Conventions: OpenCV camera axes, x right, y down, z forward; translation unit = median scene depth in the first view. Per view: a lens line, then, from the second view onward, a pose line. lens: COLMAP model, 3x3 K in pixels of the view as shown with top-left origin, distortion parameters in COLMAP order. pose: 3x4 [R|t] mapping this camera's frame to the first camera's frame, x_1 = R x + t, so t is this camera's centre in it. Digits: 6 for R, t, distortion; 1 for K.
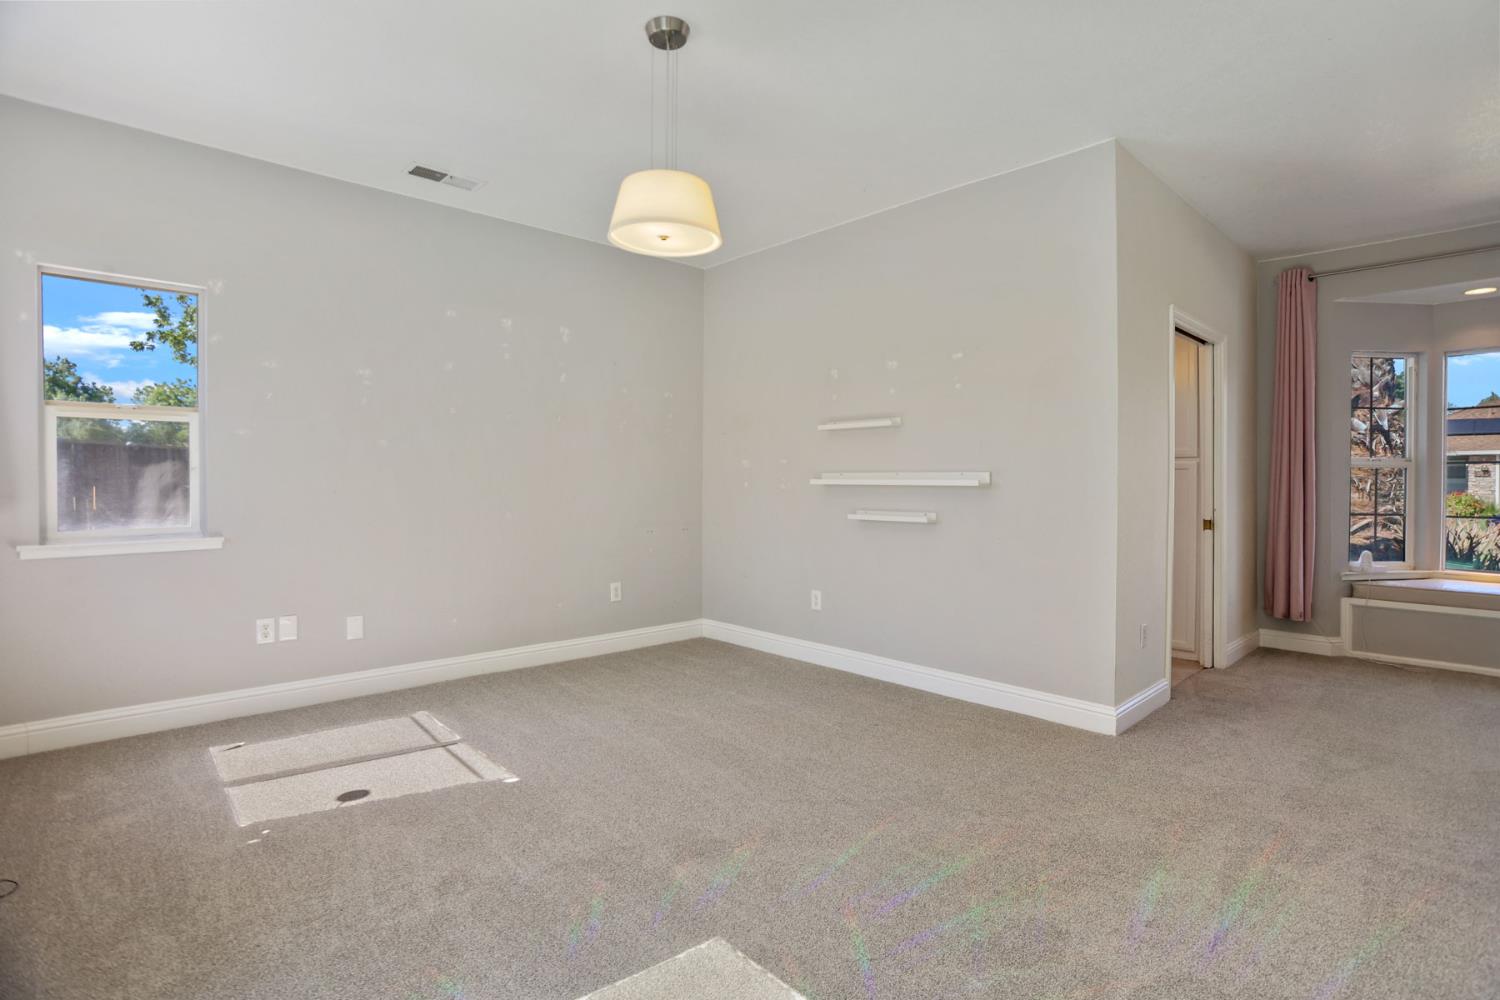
lens RADIAL K [[739.7, 0, 760.5], [0, 739.7, 484.2], [0, 0, 1]] dist [-0.068179, 0.029248]
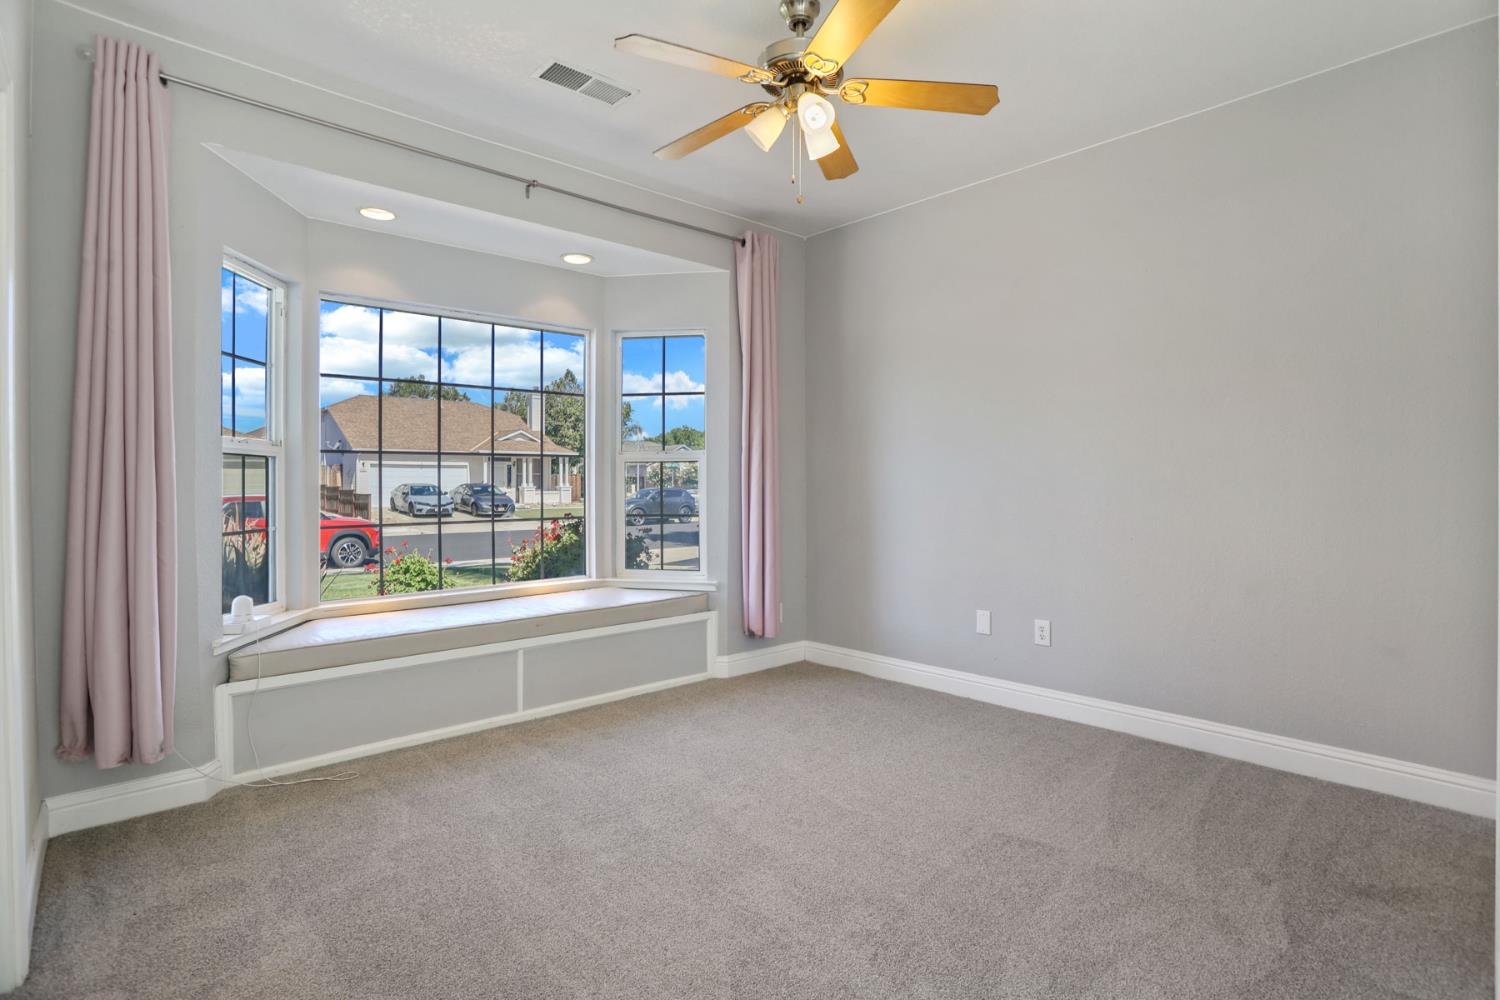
lens RADIAL K [[739.7, 0, 760.5], [0, 739.7, 484.2], [0, 0, 1]] dist [-0.068179, 0.029248]
pose [[-0.002985, -0.005871, 0.999978, 0.259434], [0.007016, 0.999958, 0.005892, 0.001657], [-0.999971, 0.007033, -0.002944, 0.580061]]
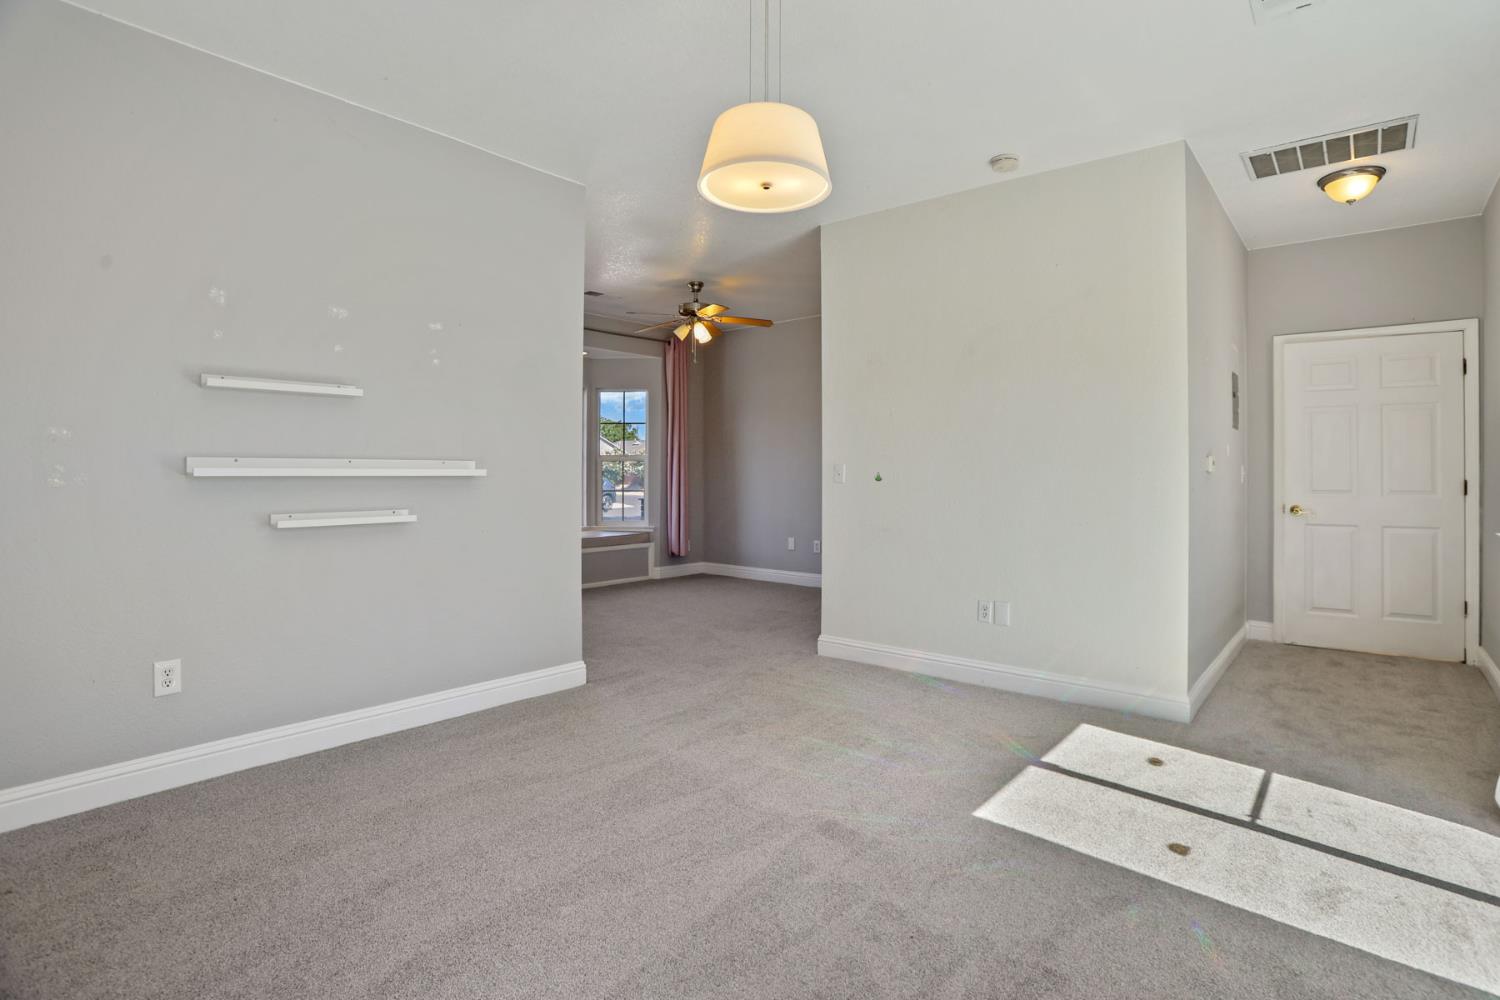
lens RADIAL K [[746.3, 0, 757.8], [0, 746.3, 452.8], [0, 0, 1]] dist [-0.059894, 0.030689]
pose [[-0.116091, 0.021671, 0.993002, -0.527495], [0.004978, 0.999762, -0.021237, -0.003463], [-0.993226, 0.002478, -0.116172, 0.593805]]
